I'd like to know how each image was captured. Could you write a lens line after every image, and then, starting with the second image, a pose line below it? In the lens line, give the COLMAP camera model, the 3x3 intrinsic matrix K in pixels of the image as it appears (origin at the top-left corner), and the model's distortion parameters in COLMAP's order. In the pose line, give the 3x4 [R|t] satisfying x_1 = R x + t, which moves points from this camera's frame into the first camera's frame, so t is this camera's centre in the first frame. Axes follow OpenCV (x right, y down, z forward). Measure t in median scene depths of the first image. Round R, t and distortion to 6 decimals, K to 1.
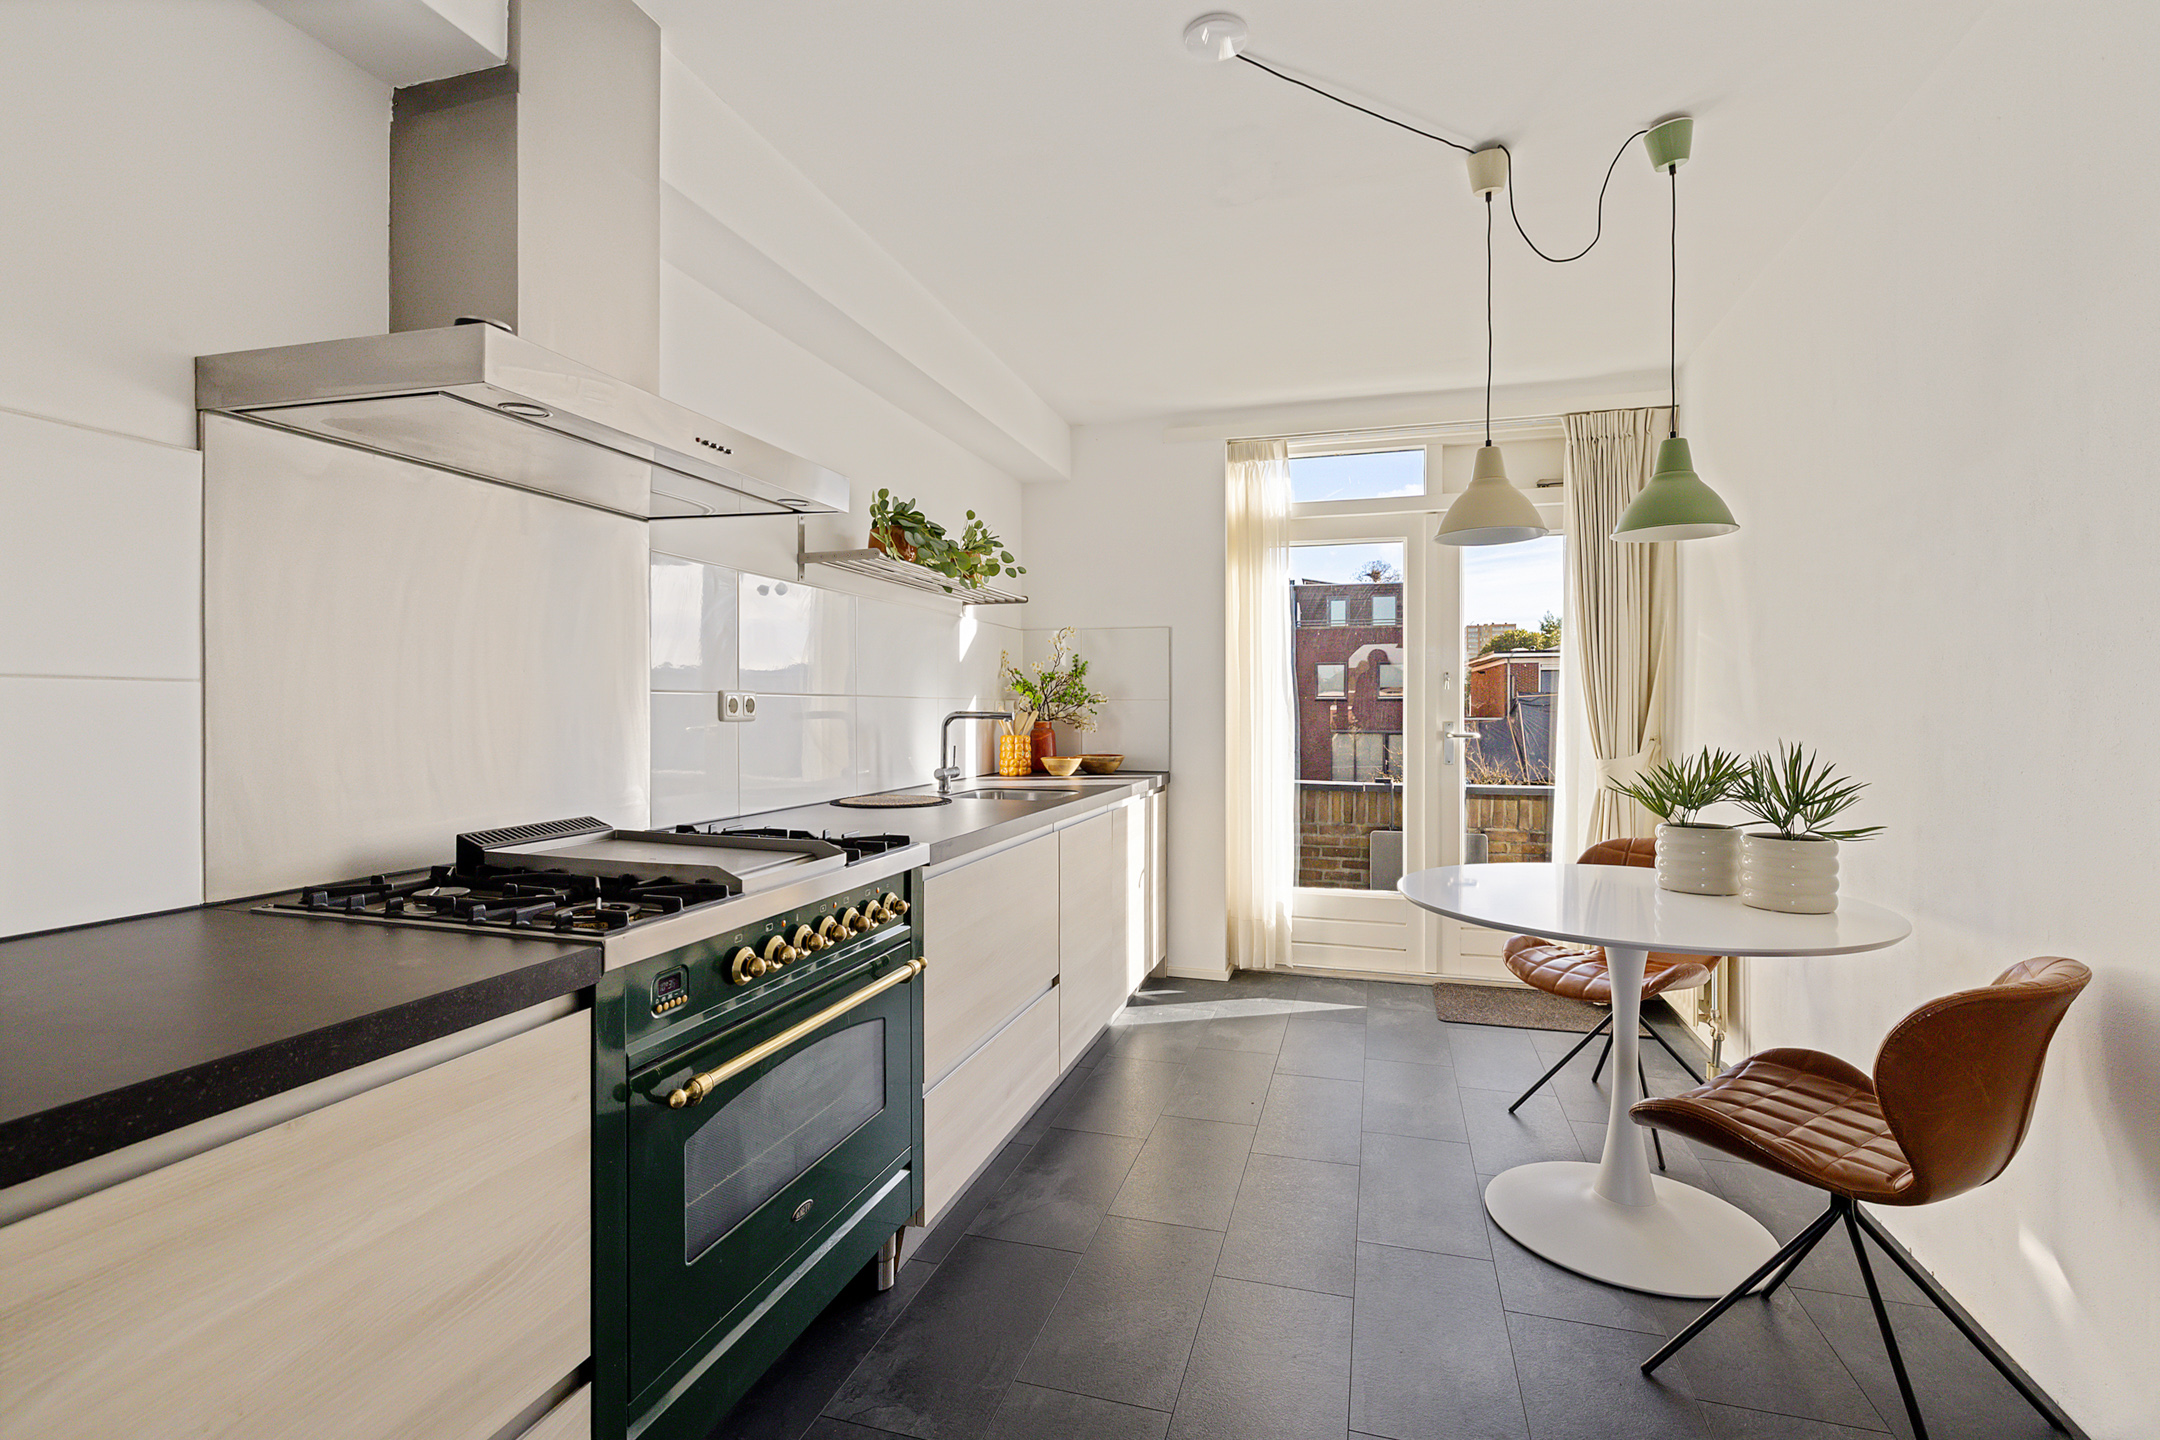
lens RADIAL K [[1000.4, 0, 1043.7], [0, 1000.4, 705.4], [0, 0, 1]] dist [-0.000339, 0.000022]
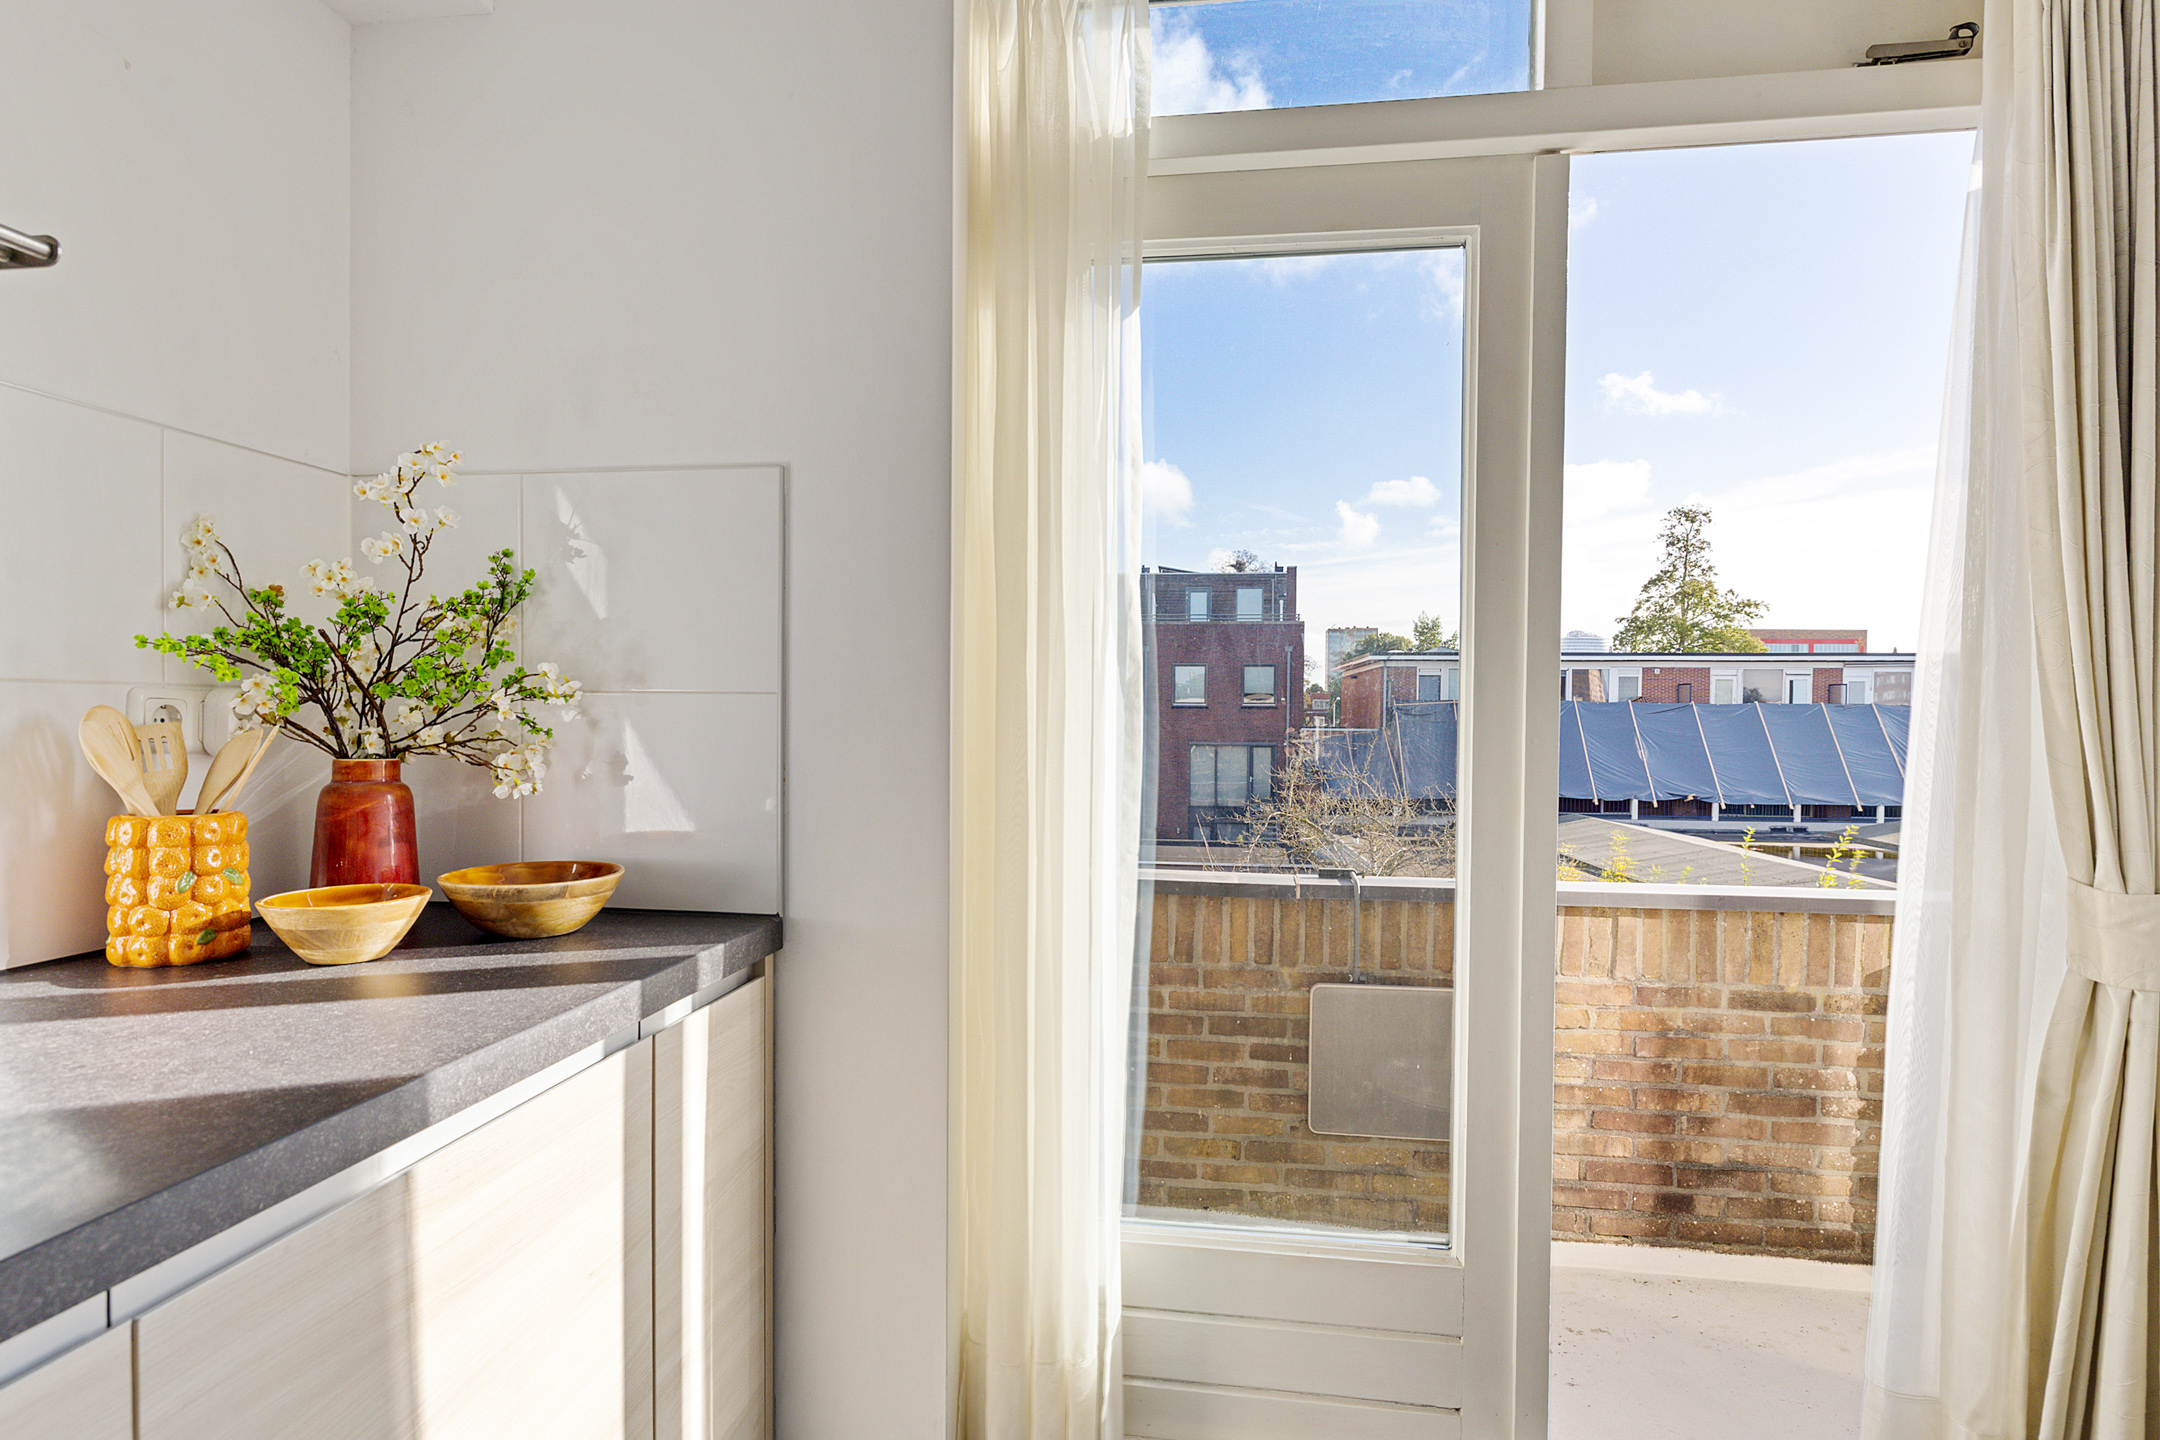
lens RADIAL K [[1083.2, 0, 1080.0], [0, 1083.2, 720.0], [0, 0, 1]] dist [-0.048086, -0.000355]
pose [[0.983307, 0.006972, 0.181820, 0.126572], [-0.008350, 0.999942, 0.006813, 0.000175], [-0.181762, -0.008217, 0.983308, 0.517376]]
